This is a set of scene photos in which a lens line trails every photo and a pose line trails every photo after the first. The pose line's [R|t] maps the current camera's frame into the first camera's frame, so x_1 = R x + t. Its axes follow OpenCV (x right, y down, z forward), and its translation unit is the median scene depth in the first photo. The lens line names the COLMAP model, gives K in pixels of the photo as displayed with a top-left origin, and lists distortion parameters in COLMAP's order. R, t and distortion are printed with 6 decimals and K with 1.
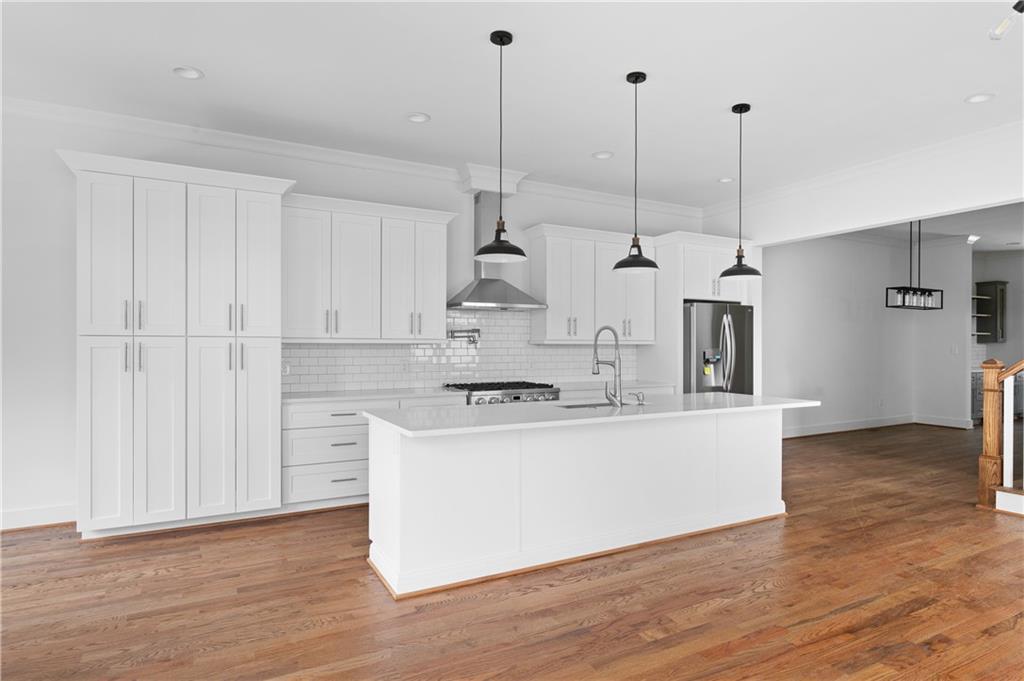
lens RADIAL K [[573.0, 0, 496.5], [0, 573.0, 346.1], [0, 0, 1]] dist [-0.006681, 0.001854]
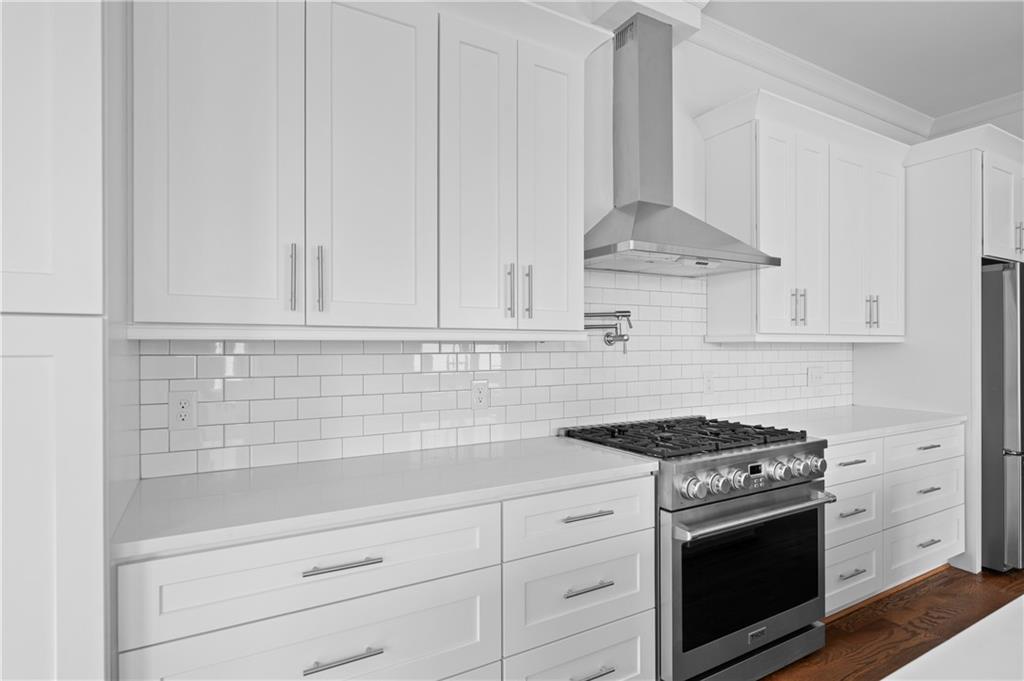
lens RADIAL K [[527.2, 0, 496.6], [0, 527.2, 347.6], [0, 0, 1]] dist [-0.020071, 0.000272]
pose [[0.999451, -0.001739, 0.033076, -0.200673], [0.001493, 0.999971, 0.007461, -0.003595], [-0.033088, -0.007408, 0.999425, 0.742199]]
